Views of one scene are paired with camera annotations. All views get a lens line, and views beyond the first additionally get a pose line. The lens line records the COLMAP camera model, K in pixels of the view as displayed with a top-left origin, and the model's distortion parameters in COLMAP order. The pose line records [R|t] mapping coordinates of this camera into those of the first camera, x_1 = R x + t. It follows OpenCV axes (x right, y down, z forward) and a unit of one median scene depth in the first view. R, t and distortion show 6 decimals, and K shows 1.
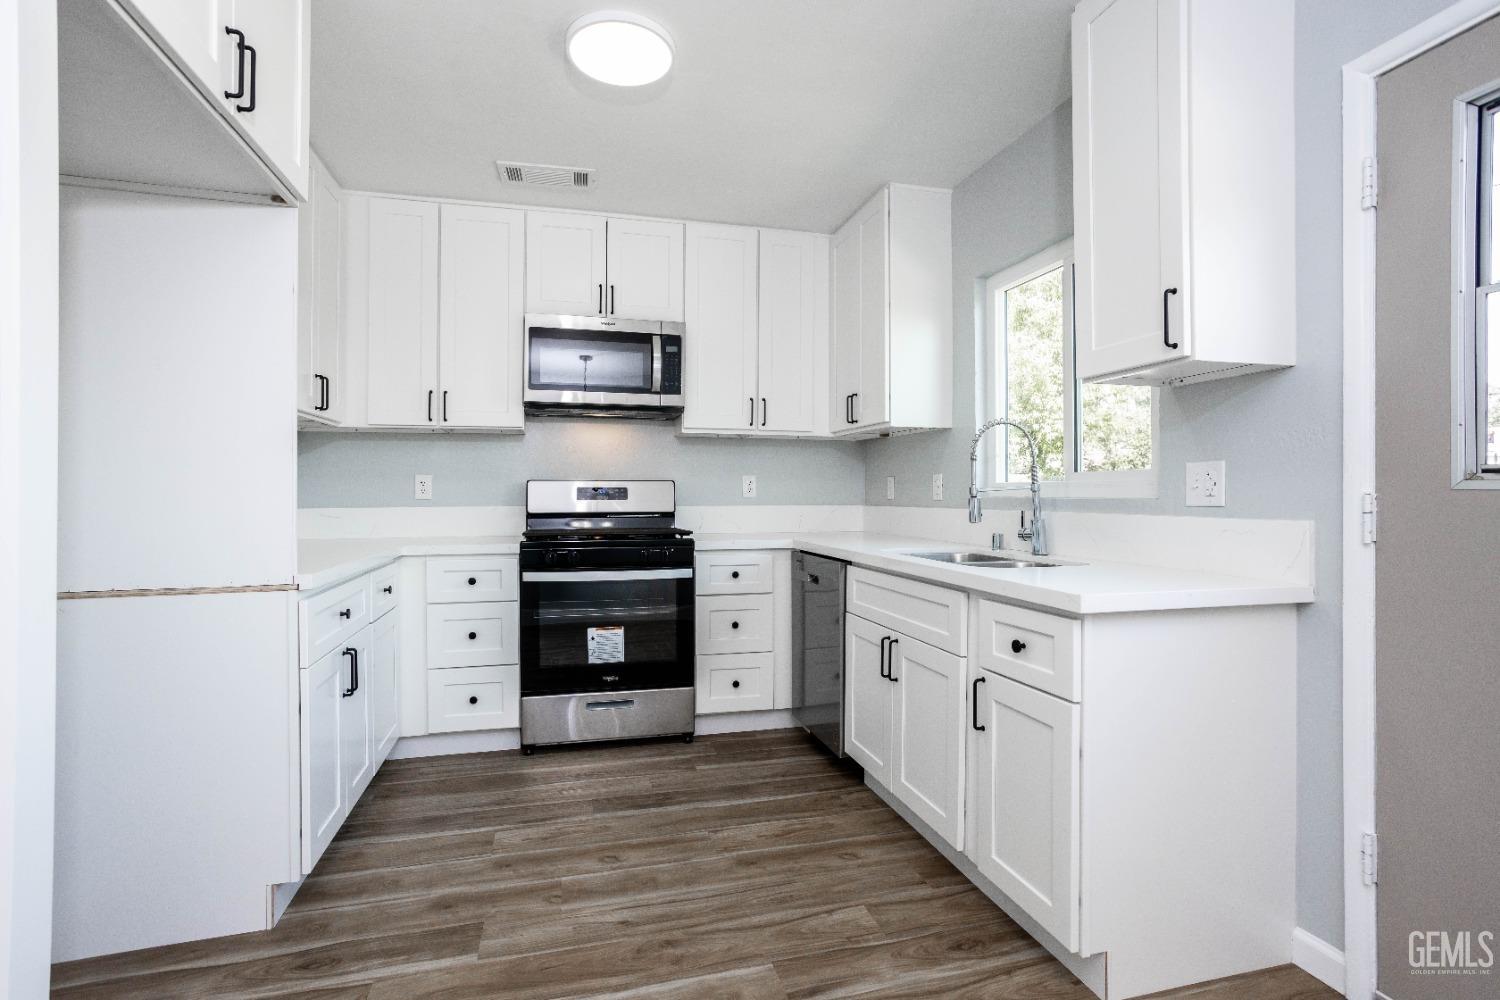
lens RADIAL K [[724.9, 0, 750.3], [0, 724.9, 492.8], [0, 0, 1]] dist [-0.058193, 0.038723]
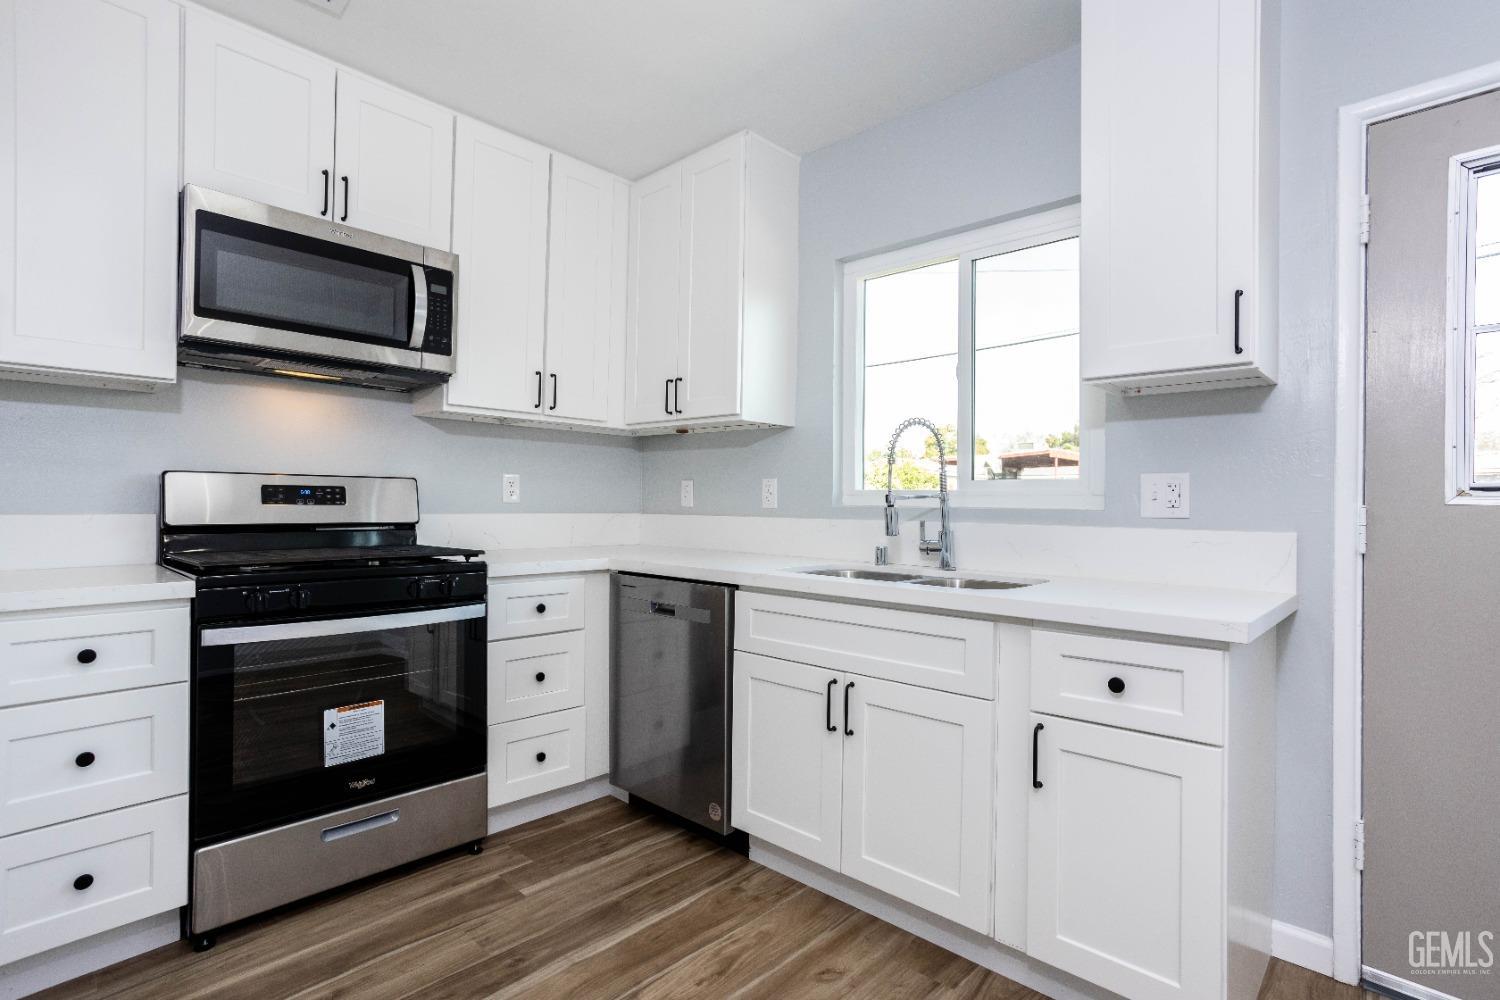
lens RADIAL K [[726.6, 0, 753.9], [0, 726.6, 499.1], [0, 0, 1]] dist [-0.060235, 0.039061]
pose [[0.848082, 0.011792, 0.529734, -0.246433], [-0.012626, 0.999918, -0.002046, 0.001309], [-0.529715, -0.004953, 0.848161, 0.290190]]
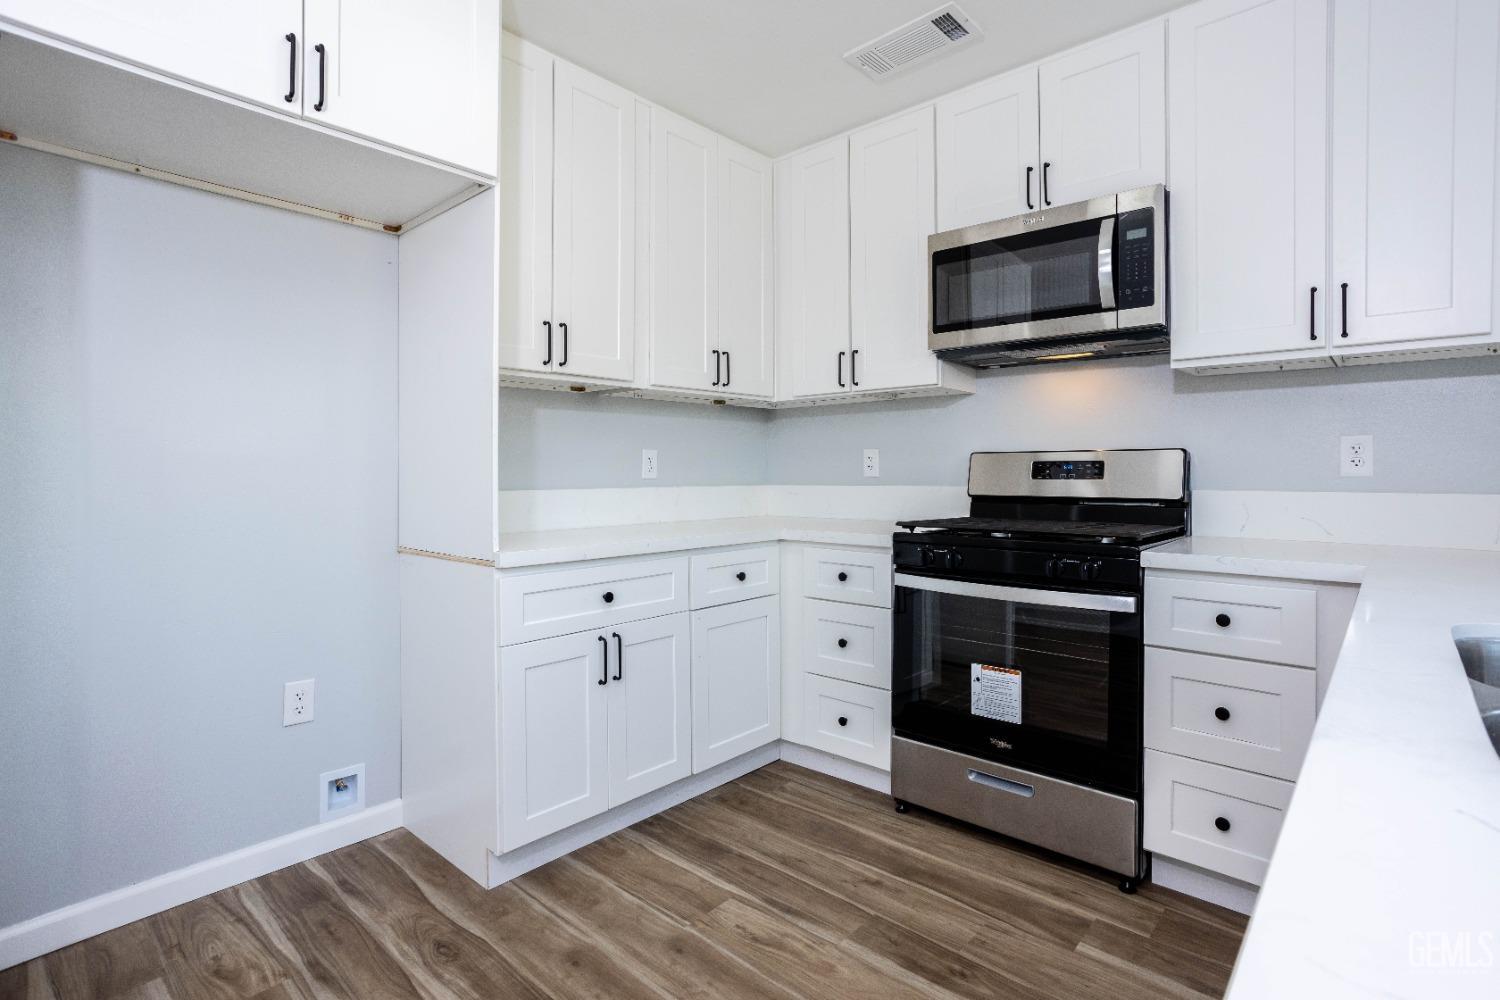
lens RADIAL K [[729.4, 0, 754.2], [0, 729.4, 469.0], [0, 0, 1]] dist [-0.060974, 0.038943]
pose [[0.549450, -0.003302, -0.835520, 0.252302], [0.003689, 0.999992, -0.001526, 0.000239], [0.835518, -0.002244, 0.549458, 0.454843]]
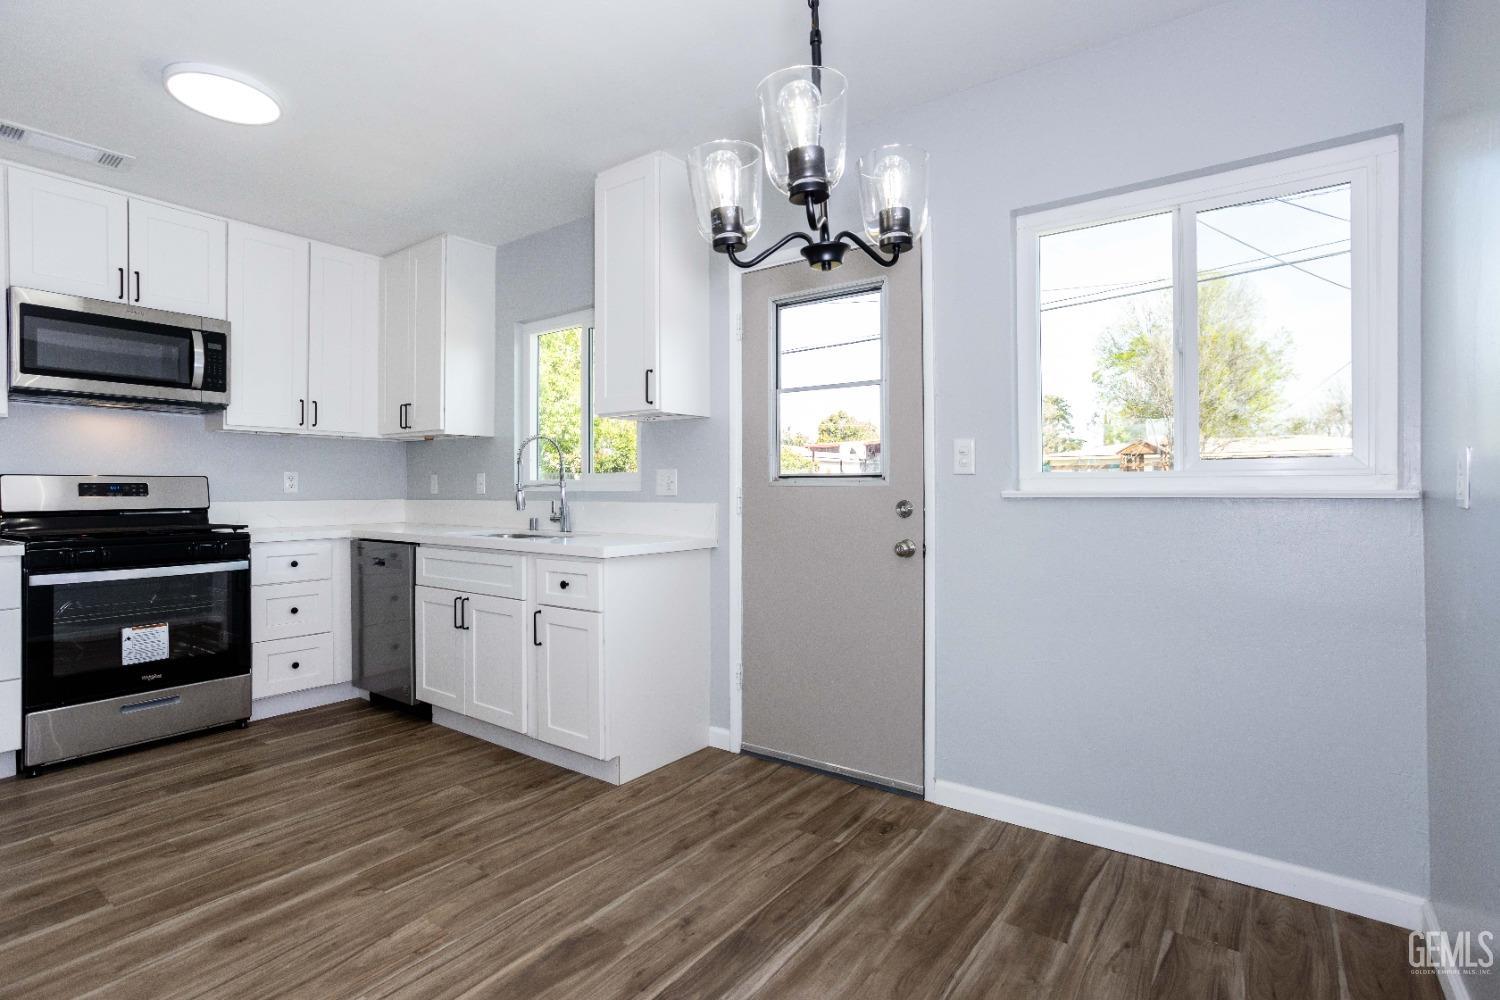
lens RADIAL K [[725.3, 0, 749.0], [0, 725.3, 488.2], [0, 0, 1]] dist [-0.037459, 0.026409]
pose [[0.780712, -0.002056, 0.624887, -0.173693], [0.001485, 0.999998, 0.001435, -0.000783], [-0.624889, -0.000193, 0.780714, -0.284726]]
